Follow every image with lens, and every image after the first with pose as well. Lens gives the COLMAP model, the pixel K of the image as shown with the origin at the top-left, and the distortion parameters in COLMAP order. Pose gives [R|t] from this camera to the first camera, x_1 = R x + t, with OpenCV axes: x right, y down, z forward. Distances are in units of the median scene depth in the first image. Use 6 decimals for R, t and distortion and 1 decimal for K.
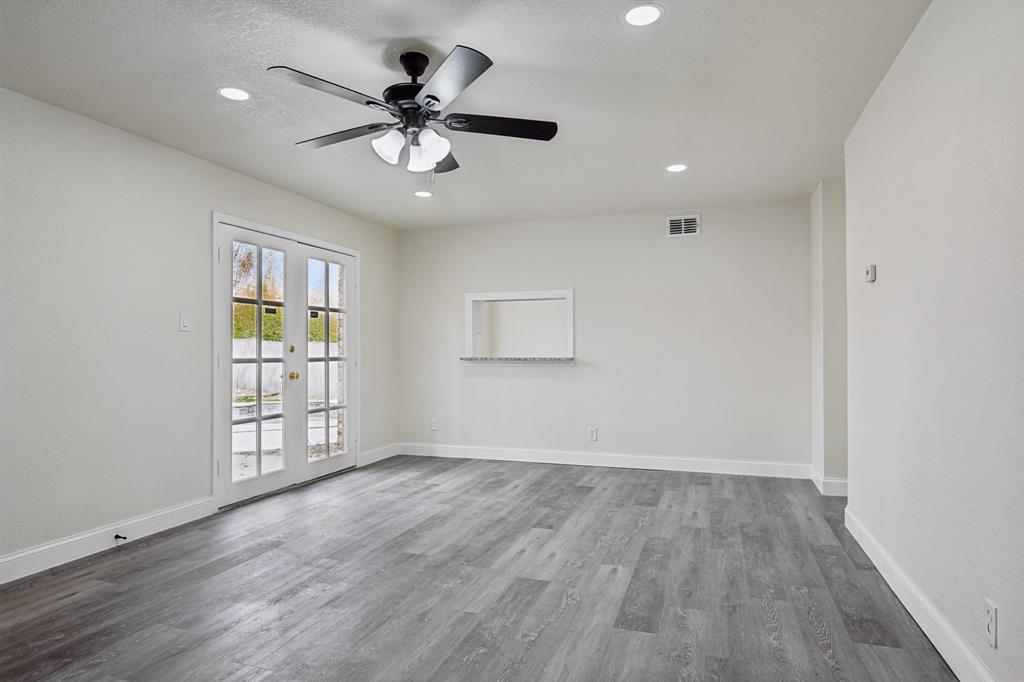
lens RADIAL K [[564.1, 0, 517.1], [0, 564.1, 345.5], [0, 0, 1]] dist [0.005178, -0.002934]
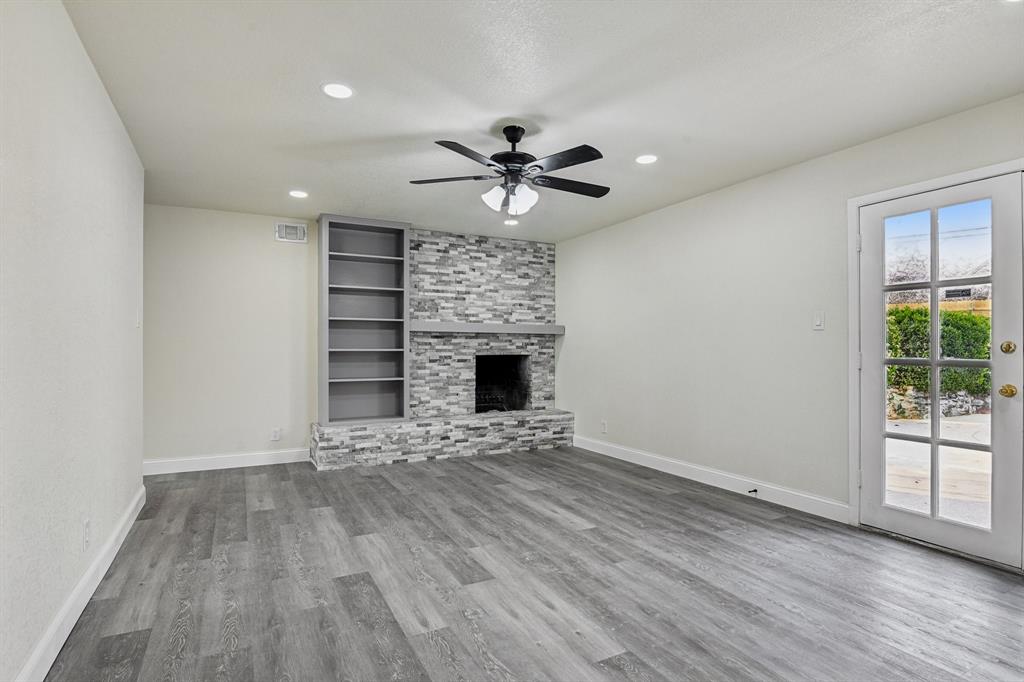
lens RADIAL K [[522.8, 0, 517.9], [0, 522.8, 342.1], [0, 0, 1]] dist [-0.014677, -0.001931]
pose [[-0.672527, -0.005769, -0.740050, 0.621058], [0.002988, 0.999940, -0.010511, 0.006809], [0.740067, -0.009280, -0.672469, 1.570089]]
